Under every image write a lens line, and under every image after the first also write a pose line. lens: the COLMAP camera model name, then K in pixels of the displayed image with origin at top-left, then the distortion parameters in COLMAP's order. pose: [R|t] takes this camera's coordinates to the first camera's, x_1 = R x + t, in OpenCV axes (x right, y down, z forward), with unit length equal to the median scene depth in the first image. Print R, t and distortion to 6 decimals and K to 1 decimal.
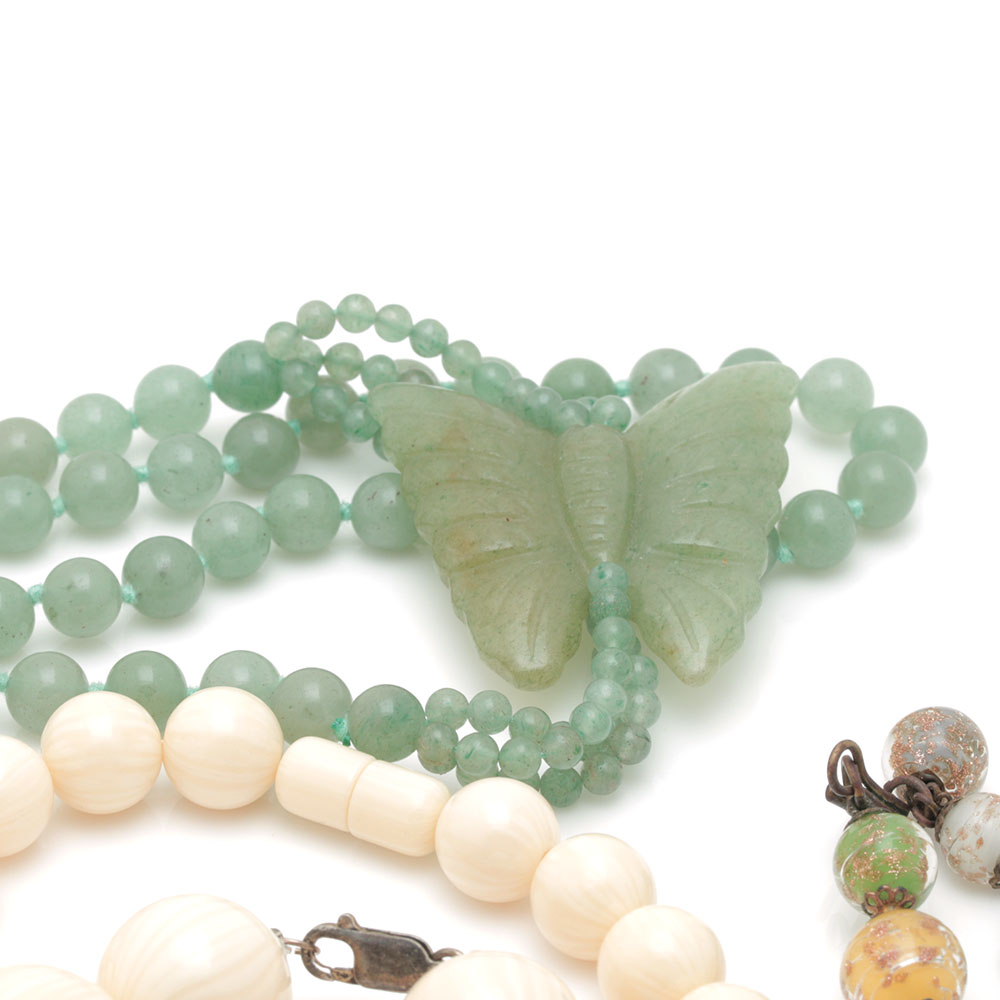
lens RADIAL K [[4681.0, 0, 500.0], [0, 4681.0, 500.0], [0, 0, 1]] dist [-0.100992, 1.068292]
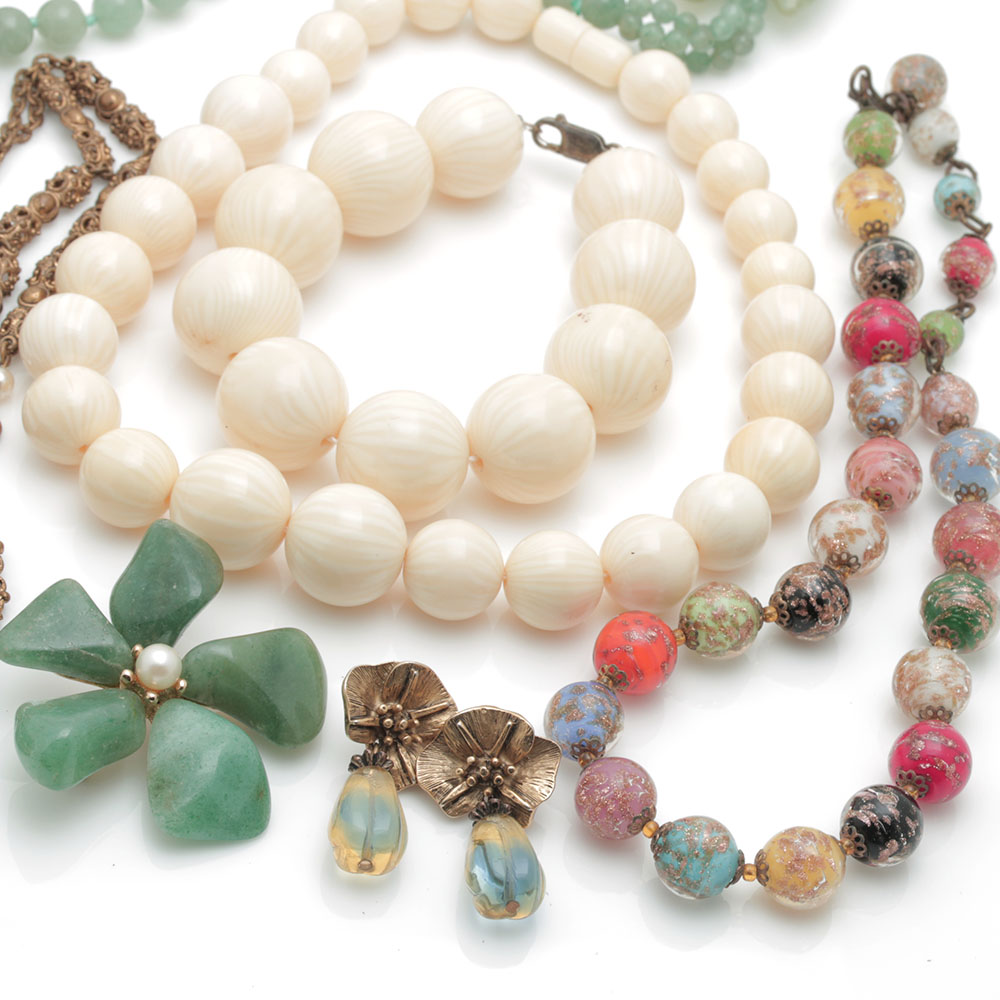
lens RADIAL K [[4681.0, 0, 500.0], [0, 4681.0, 500.0], [0, 0, 1]] dist [-0.100992, 1.068292]
pose [[0.983752, 0.177582, -0.026411, 0.016021], [-0.170383, 0.969814, 0.174442, -0.070775], [0.056592, -0.167108, 0.984313, -0.728147]]
